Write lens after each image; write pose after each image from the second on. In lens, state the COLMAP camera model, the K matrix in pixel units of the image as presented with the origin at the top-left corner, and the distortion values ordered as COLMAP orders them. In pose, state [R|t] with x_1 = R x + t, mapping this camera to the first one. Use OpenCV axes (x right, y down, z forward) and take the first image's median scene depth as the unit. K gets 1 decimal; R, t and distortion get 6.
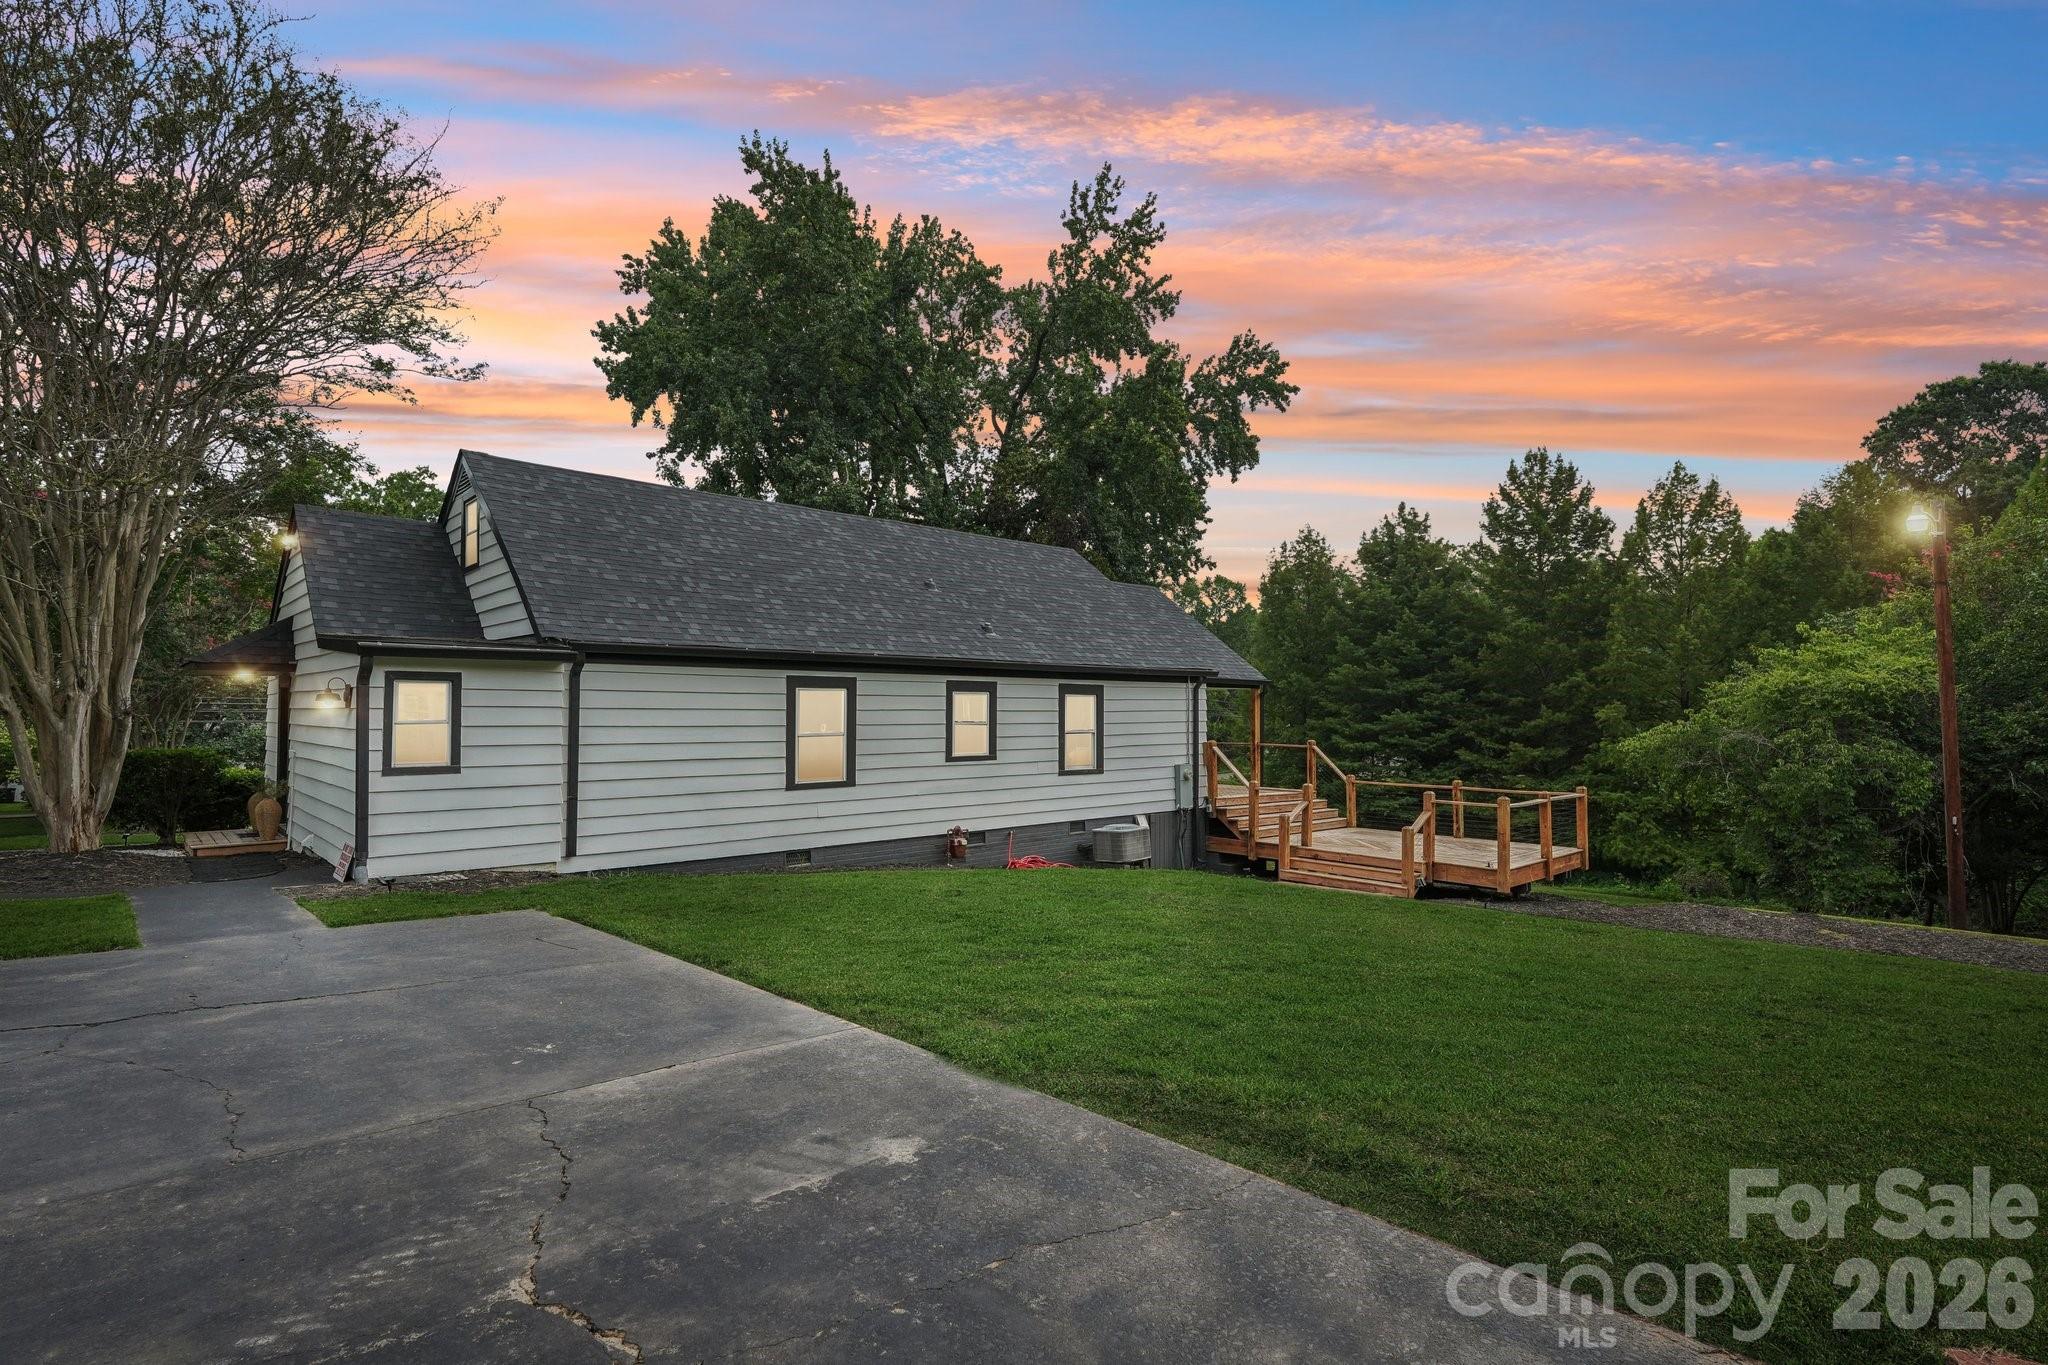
lens RADIAL K [[1003.7, 0, 1026.3], [0, 1003.7, 683.3], [0, 0, 1]] dist [-0.000712, -0.001519]
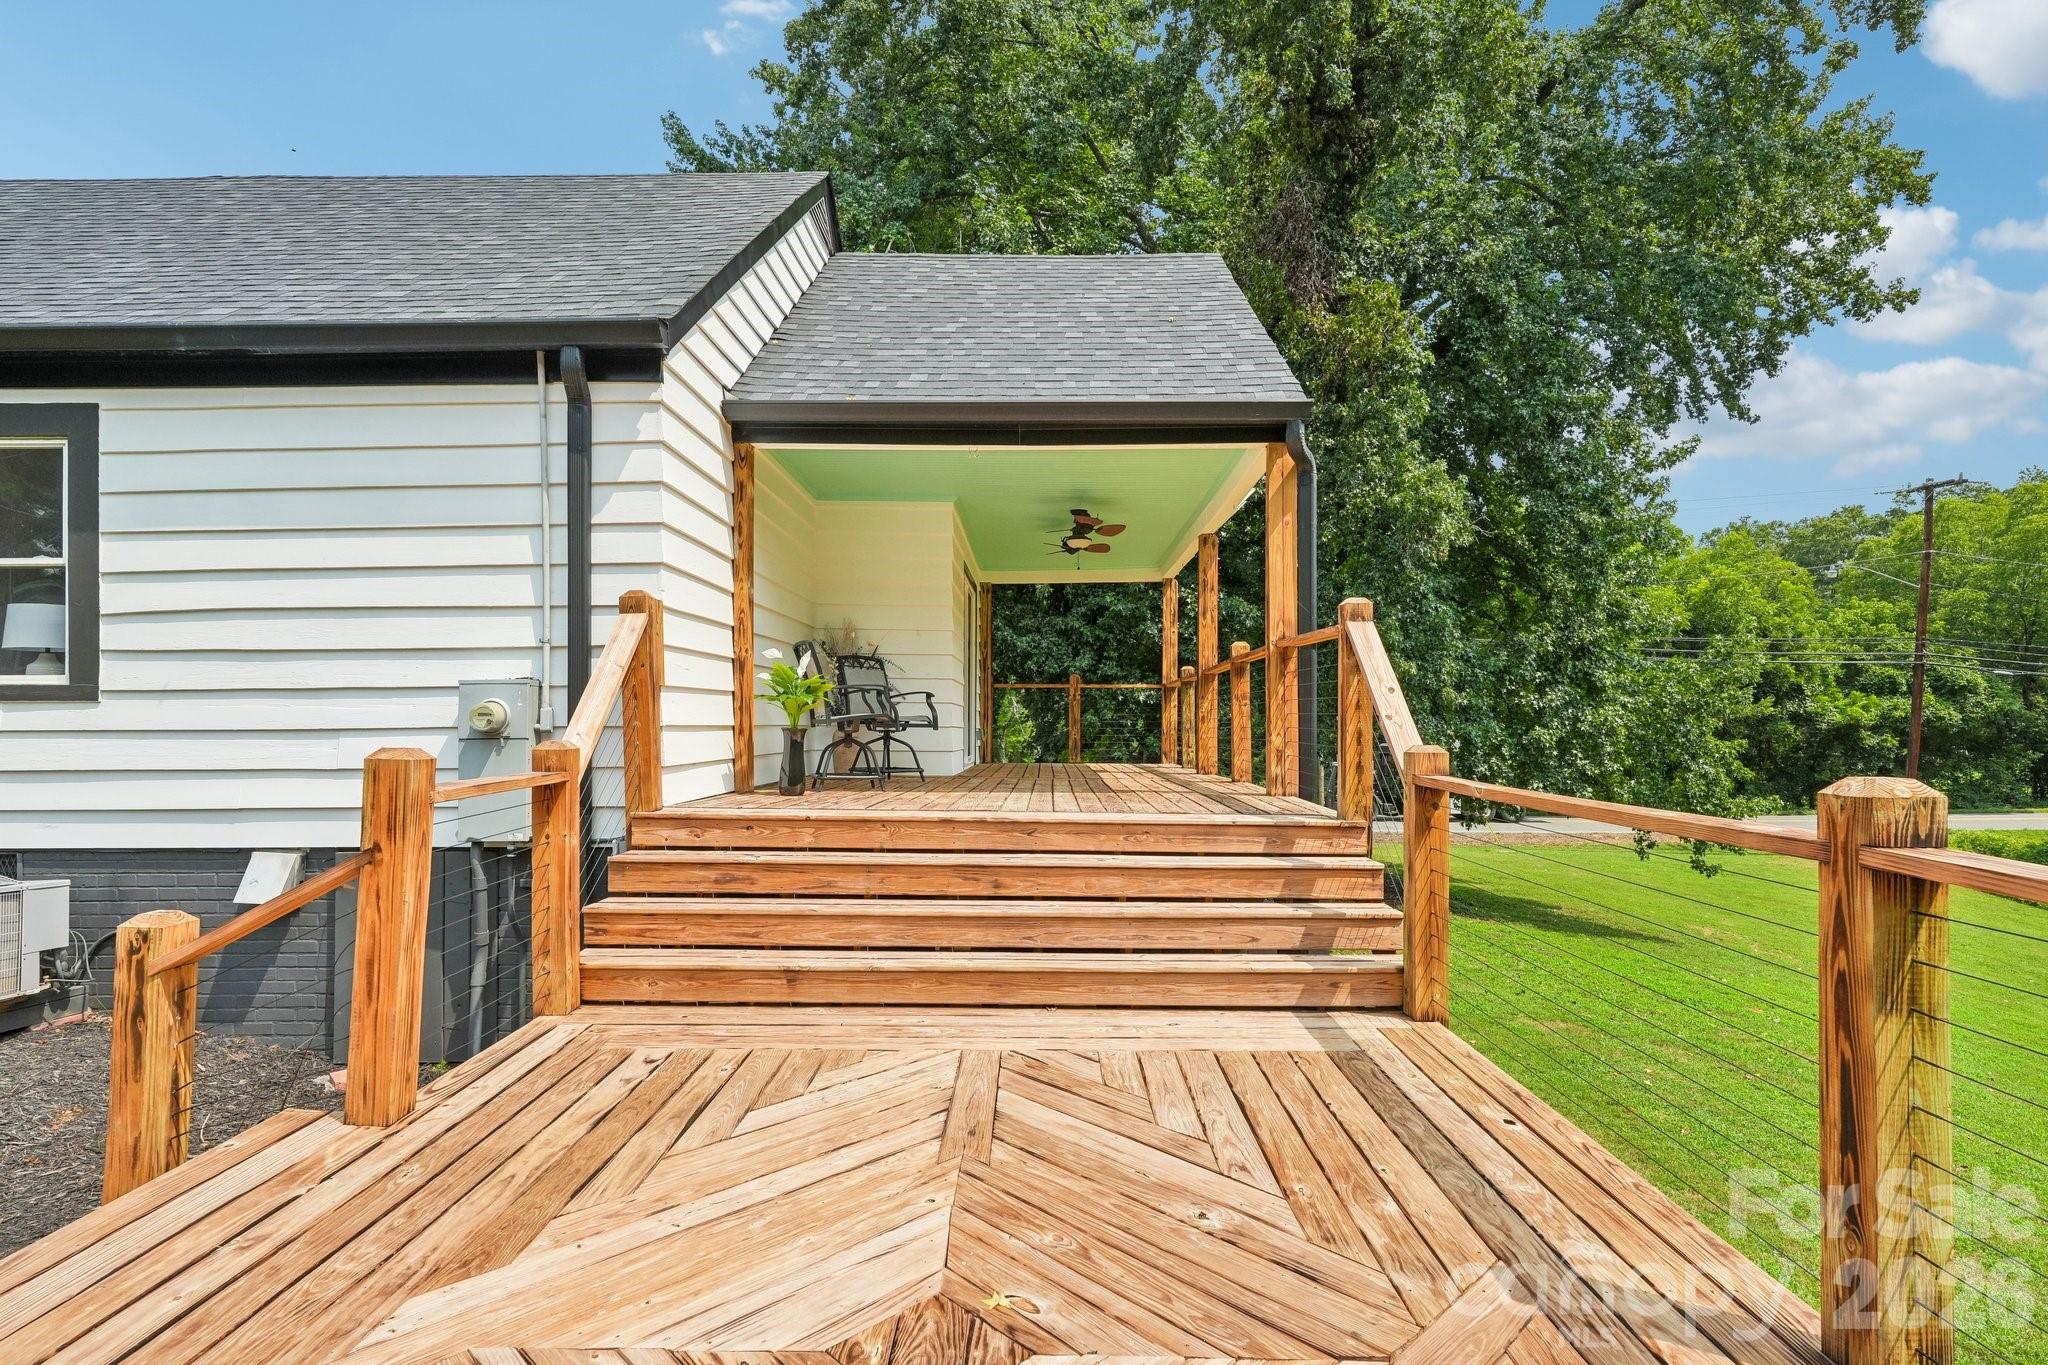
lens RADIAL K [[978.6, 0, 1048.0], [0, 978.6, 700.2], [0, 0, 1]] dist [0.002243, 0.001397]
pose [[0.729601, -0.012712, -0.683755, 0.244043], [0.023999, 0.999687, 0.007023, 0.047999], [0.683452, -0.021534, 0.729678, 0.499944]]
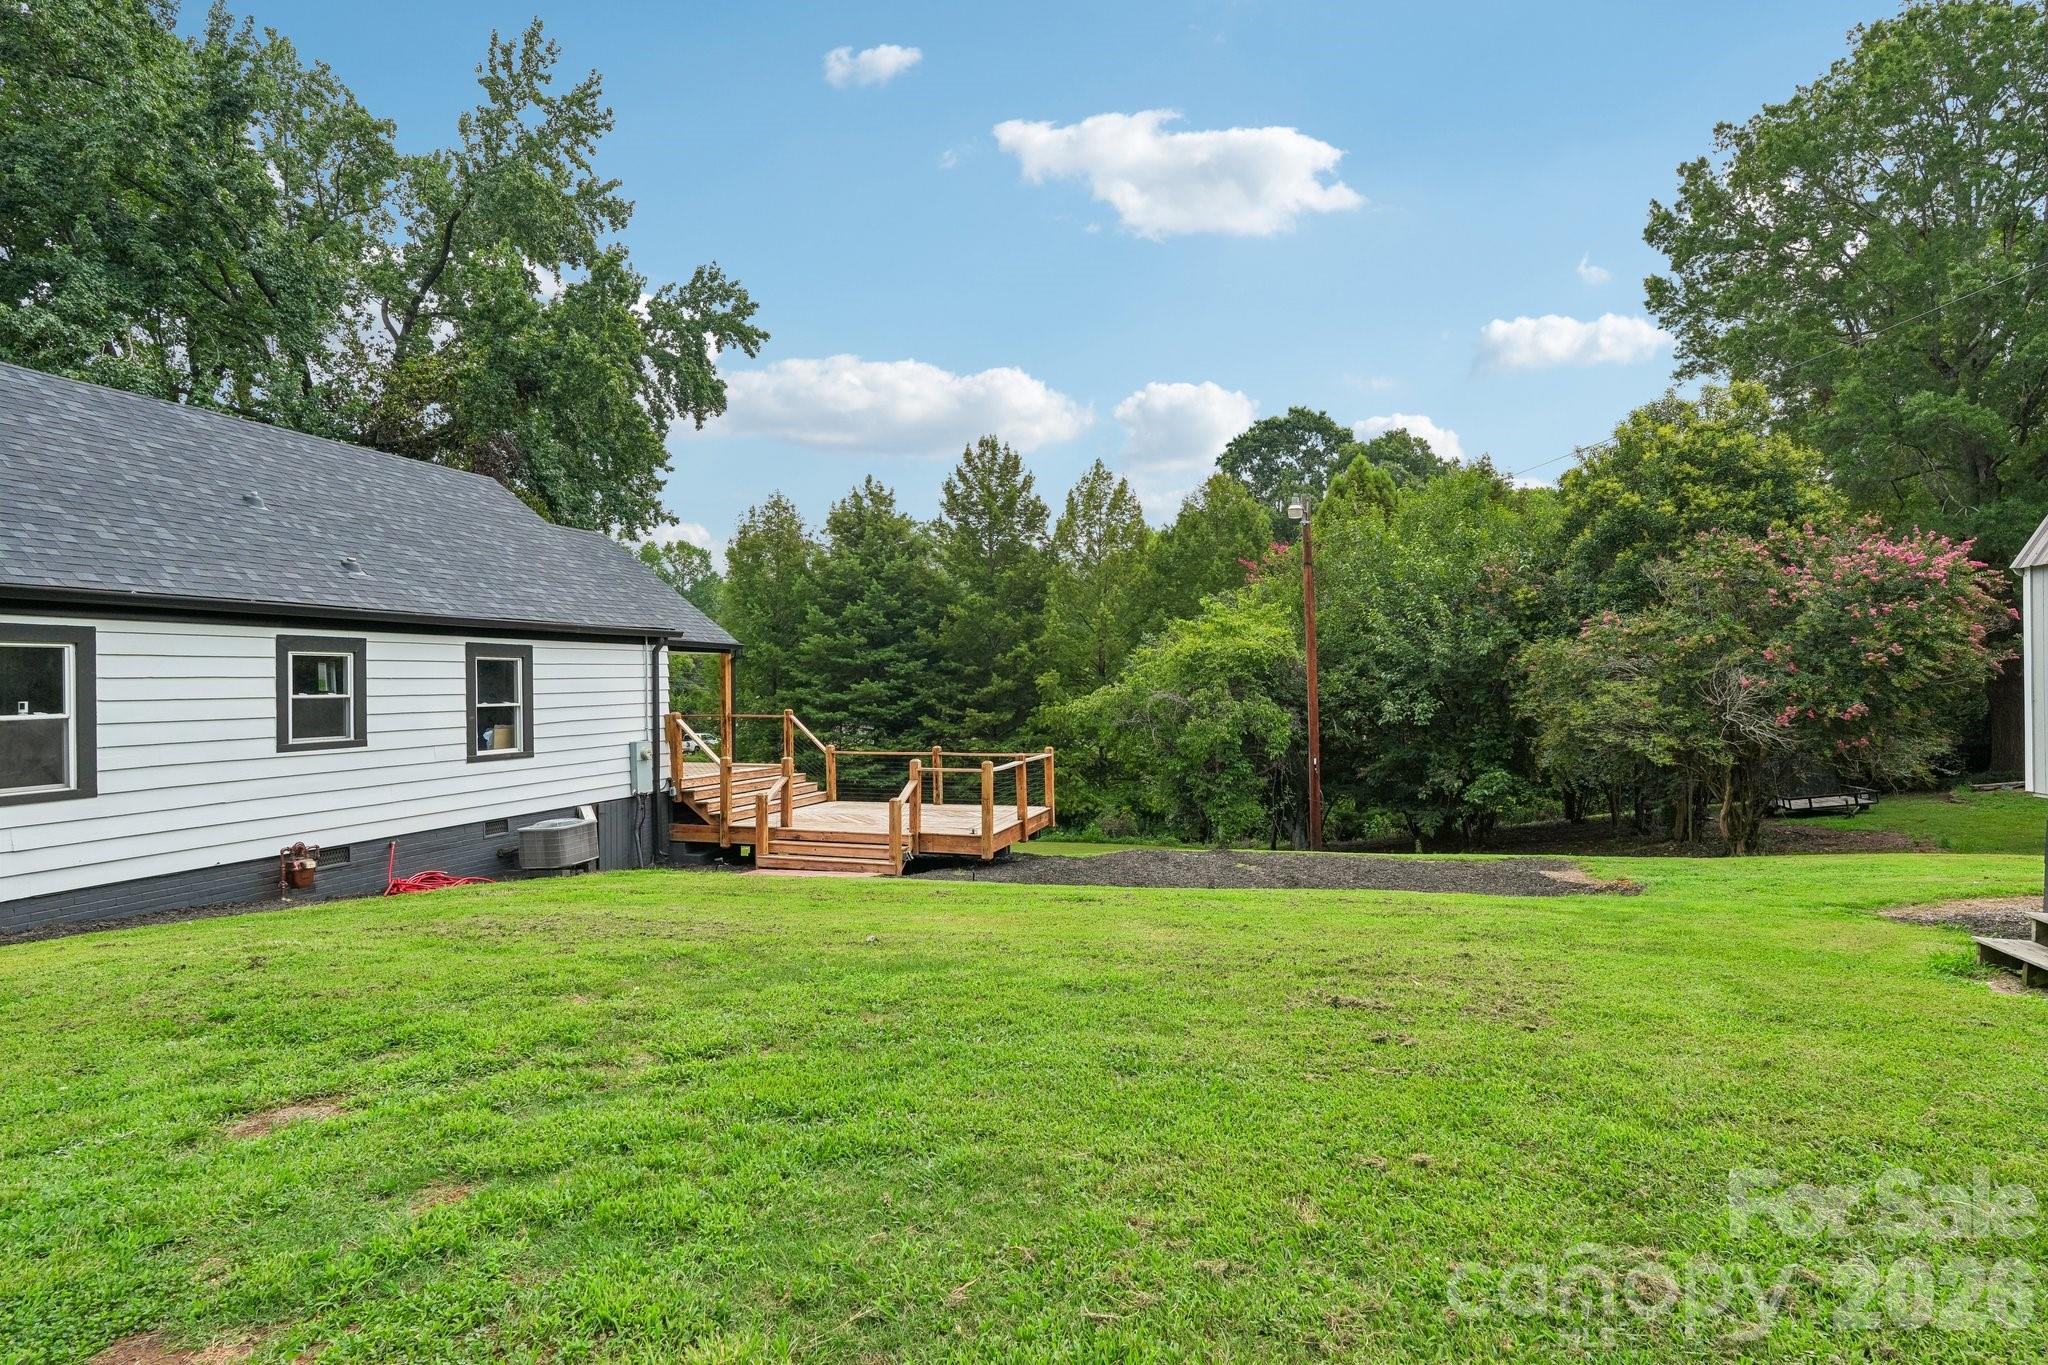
lens RADIAL K [[1003.7, 0, 1026.3], [0, 1003.7, 683.3], [0, 0, 1]] dist [-0.000712, -0.001519]
pose [[0.868397, -0.013202, 0.495695, 0.011791], [-0.000162, 0.999638, 0.026907, 0.005264], [-0.495870, -0.023446, 0.868080, 0.062000]]
